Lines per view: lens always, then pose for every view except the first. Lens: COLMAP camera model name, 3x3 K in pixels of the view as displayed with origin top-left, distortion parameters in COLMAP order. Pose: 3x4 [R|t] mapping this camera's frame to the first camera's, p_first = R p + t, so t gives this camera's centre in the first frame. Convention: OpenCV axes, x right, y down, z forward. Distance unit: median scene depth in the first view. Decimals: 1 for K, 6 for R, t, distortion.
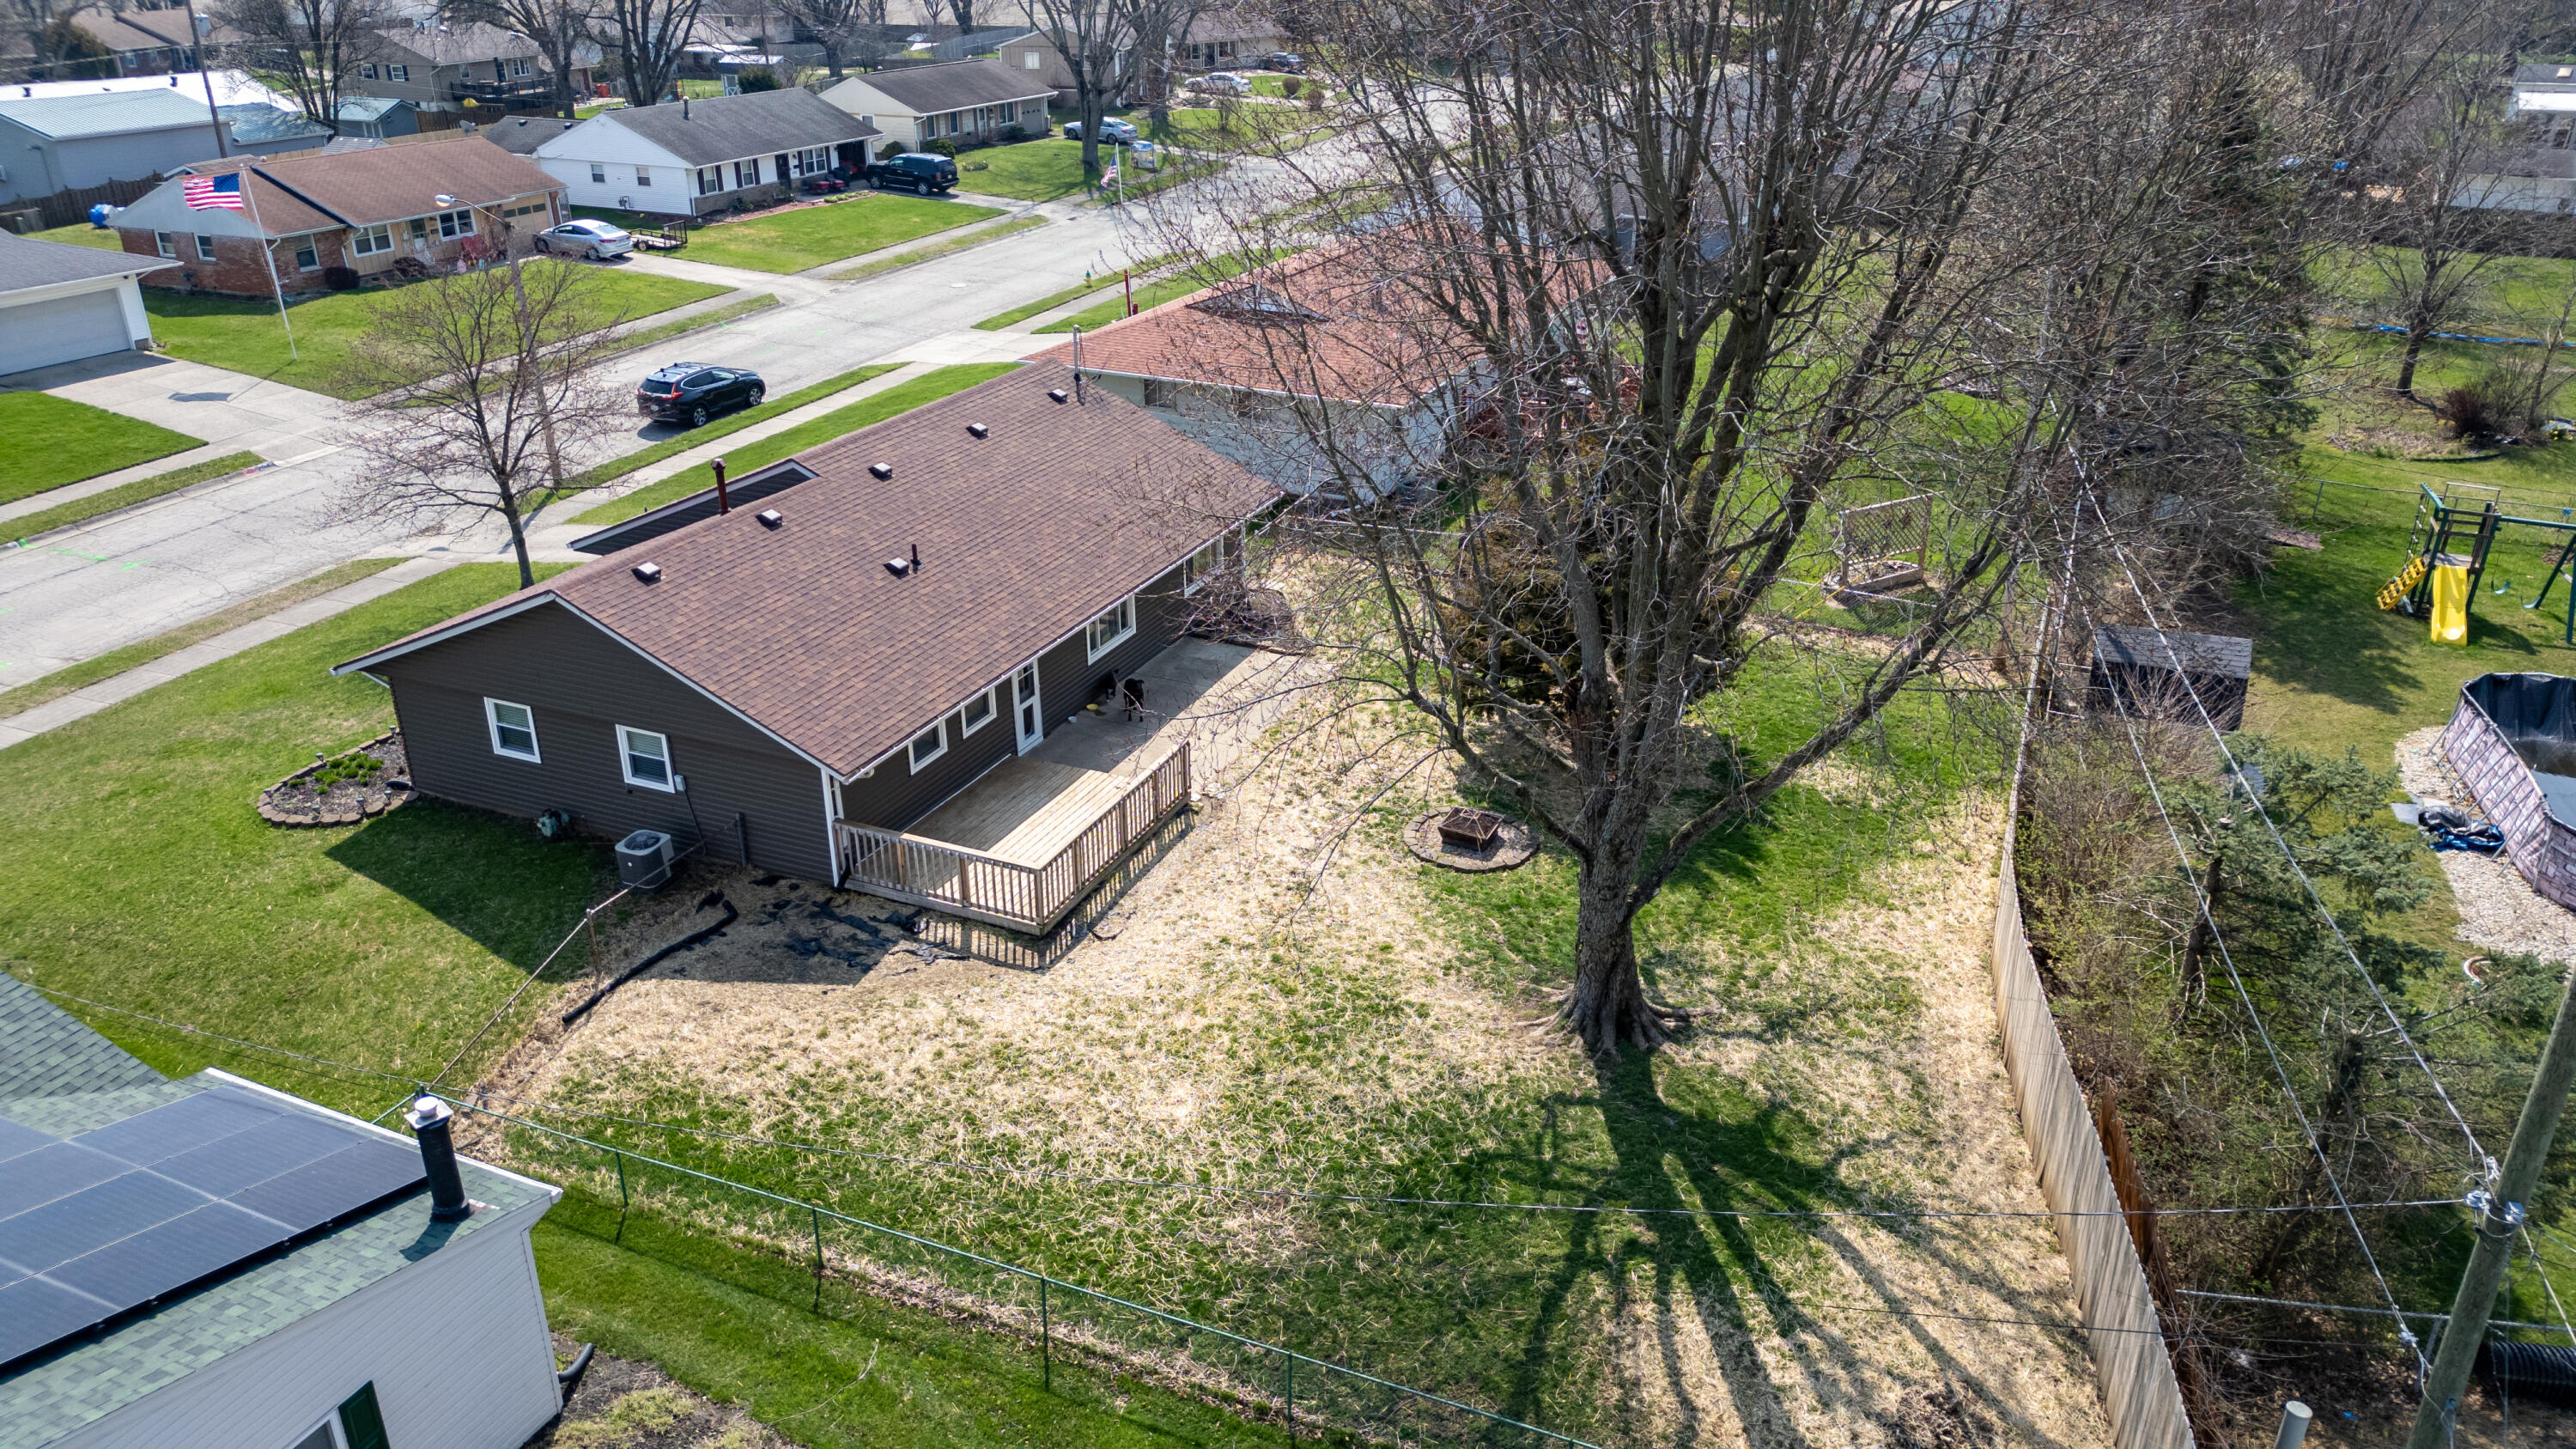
lens RADIAL K [[1844.6, 0, 1288.0], [0, 1844.6, 689.0], [0, 0, 1]] dist [0.041749, -0.046005]
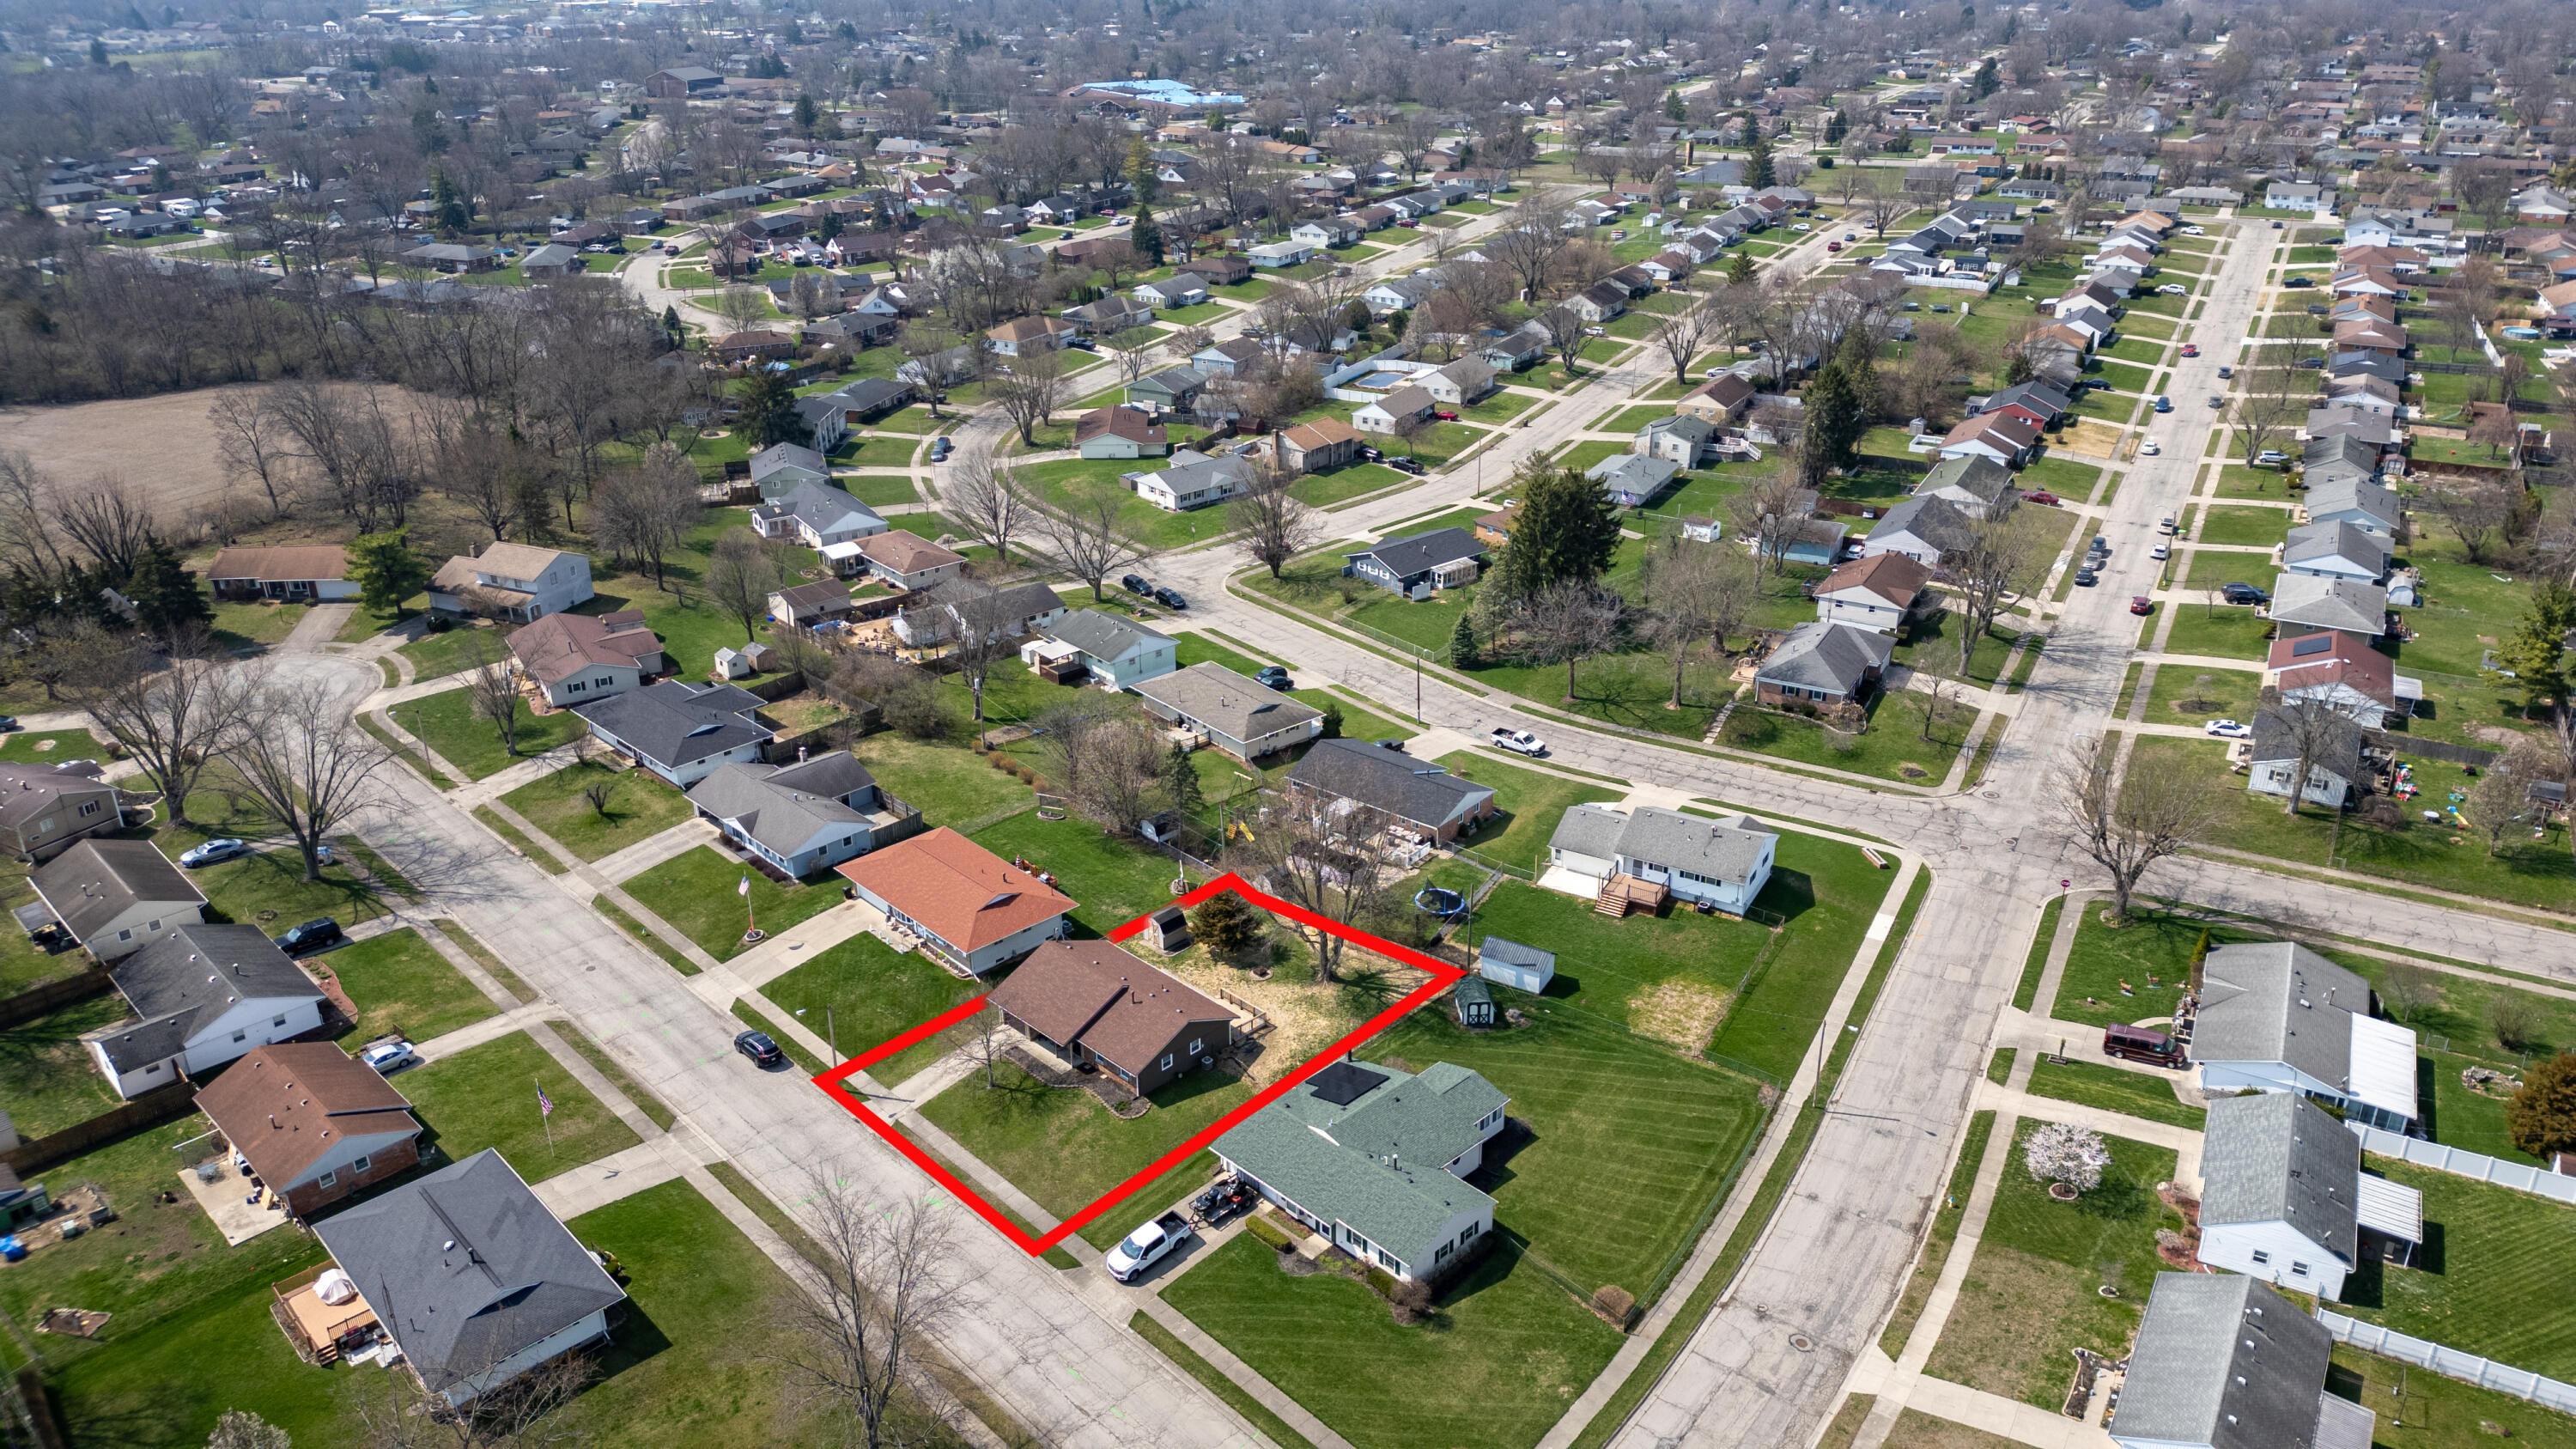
lens RADIAL K [[1844.6, 0, 1288.0], [0, 1844.6, 689.0], [0, 0, 1]] dist [0.041749, -0.046005]
pose [[0.365913, -0.353158, 0.861038, -4.809887], [0.370377, 0.904037, 0.213396, -2.040515], [-0.853773, 0.240824, 0.461601, -1.868945]]
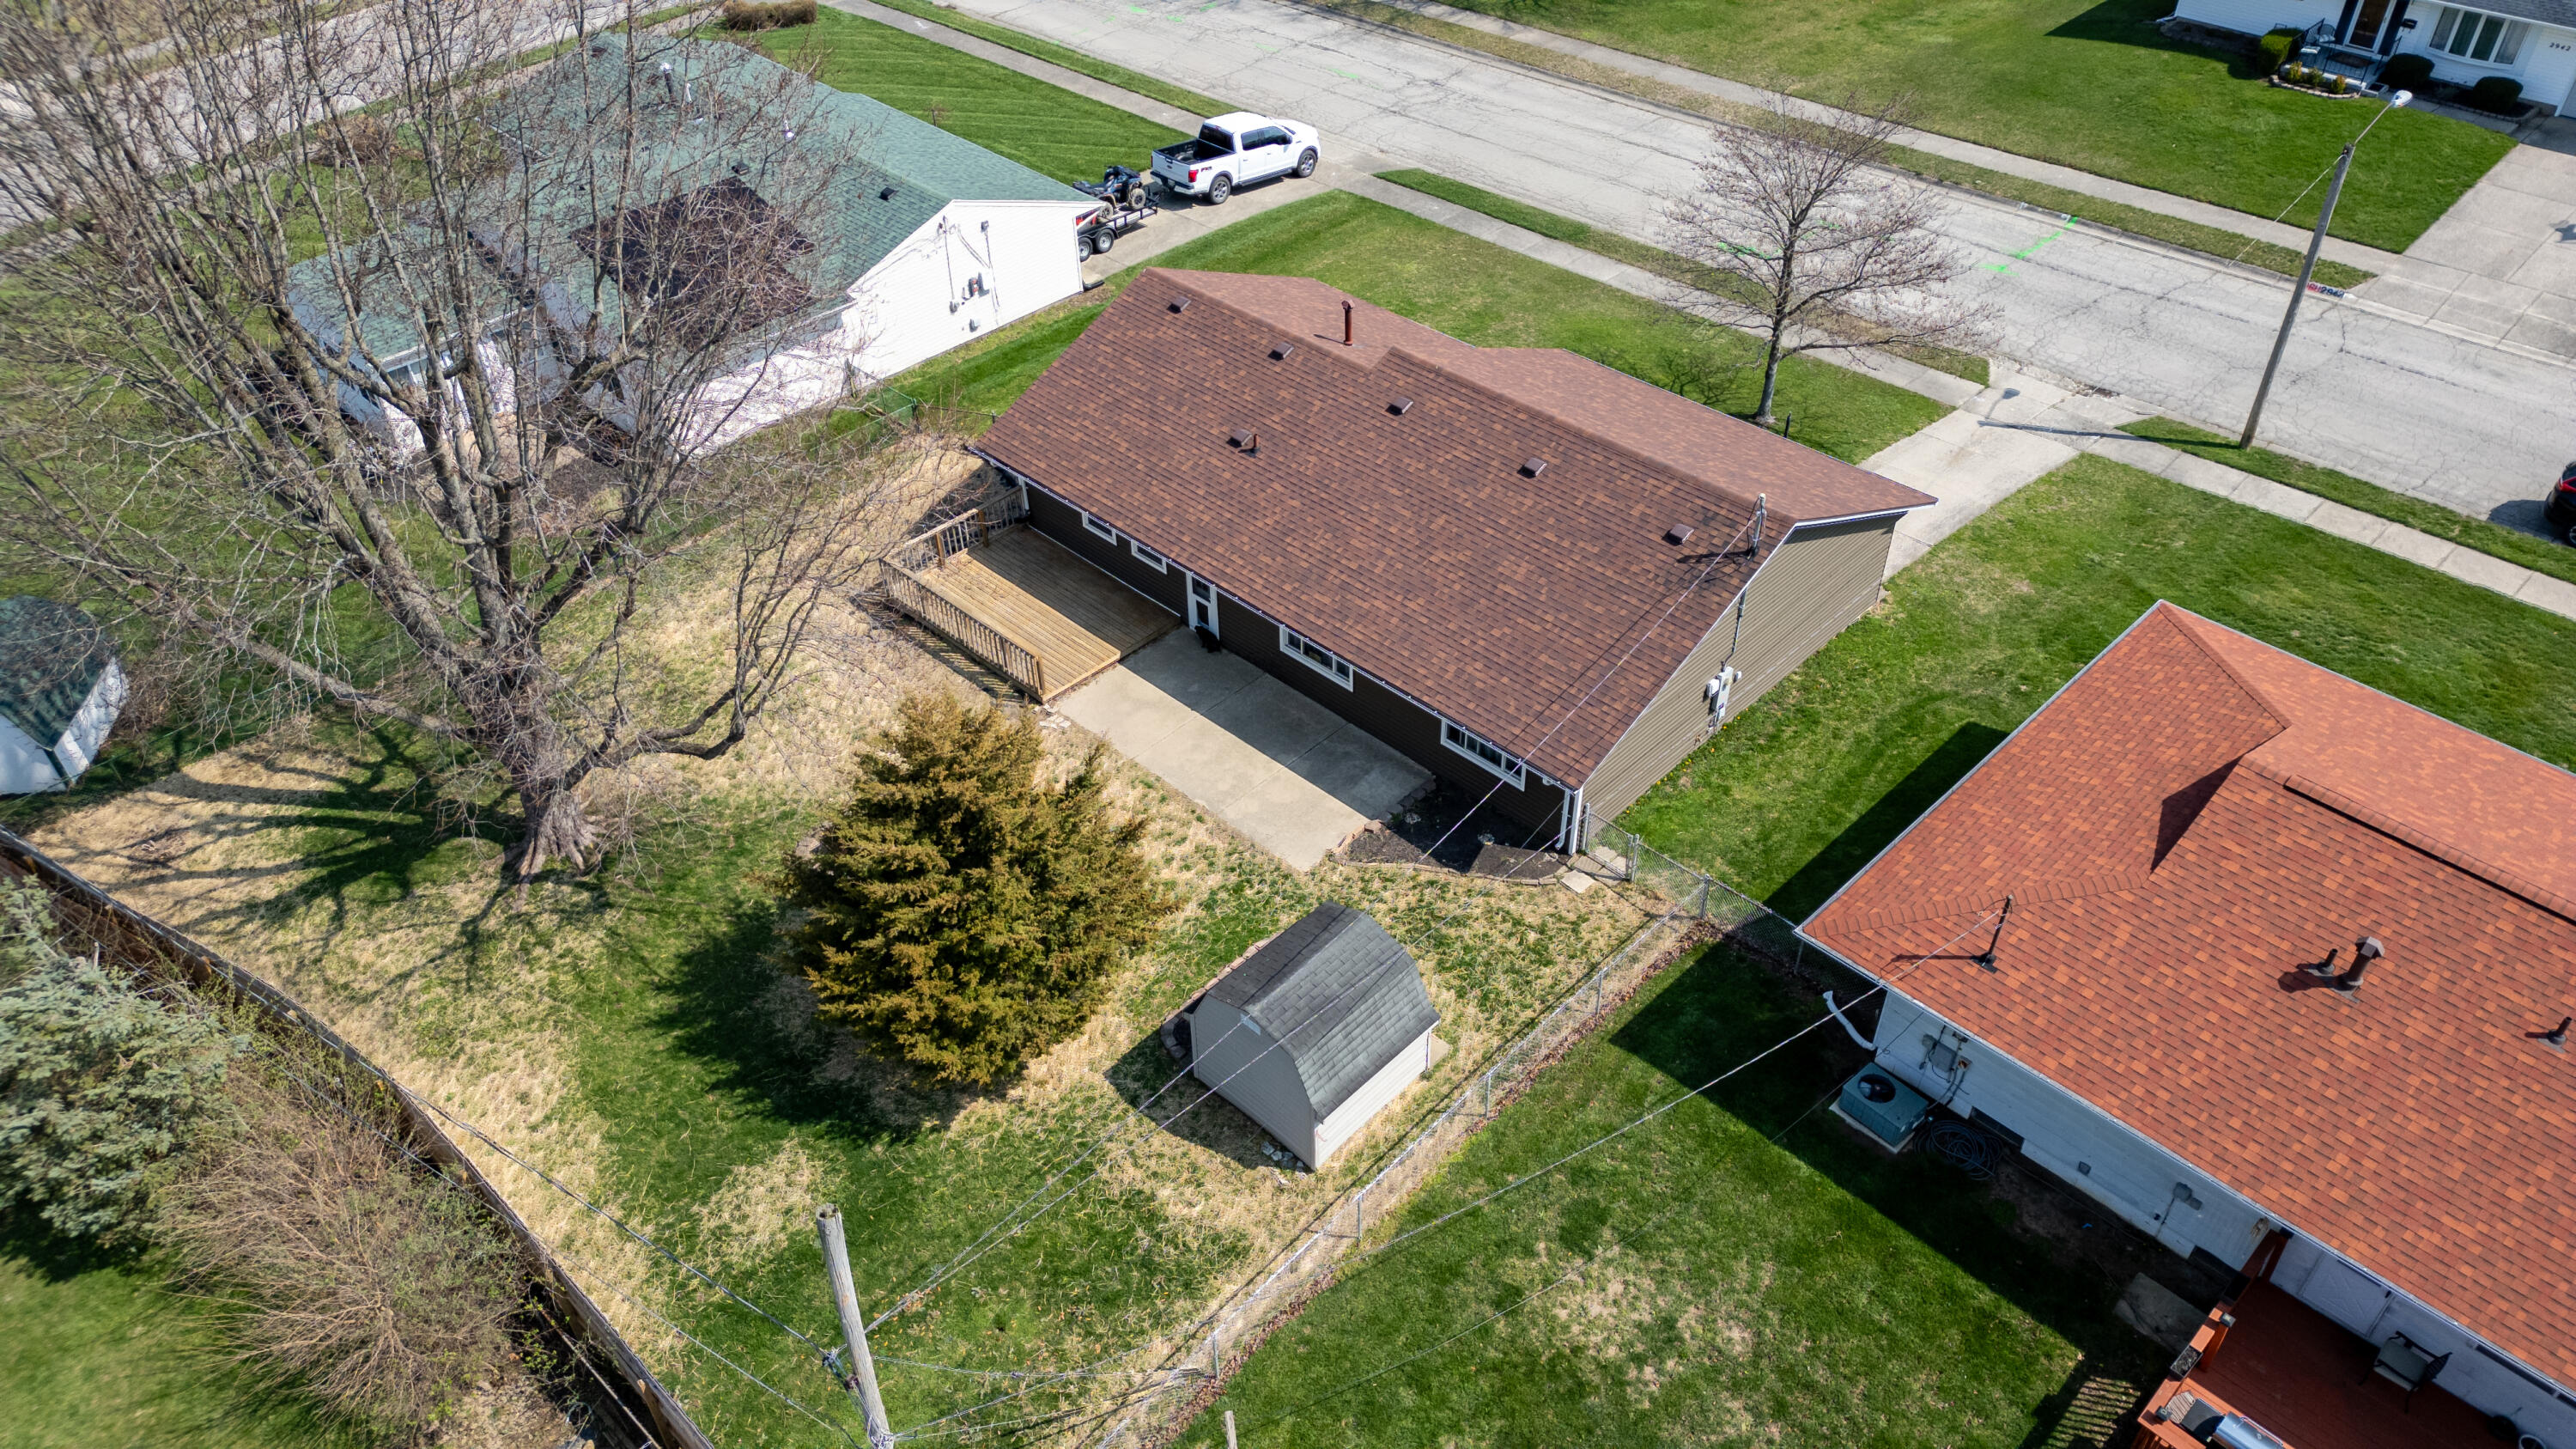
lens RADIAL K [[1844.6, 0, 1288.0], [0, 1844.6, 689.0], [0, 0, 1]] dist [0.041749, -0.046005]
pose [[-0.348801, 0.597604, -0.721947, 0.939985], [-0.351856, 0.630475, 0.691881, -1.041001], [0.868640, 0.495350, -0.009640, 1.524438]]
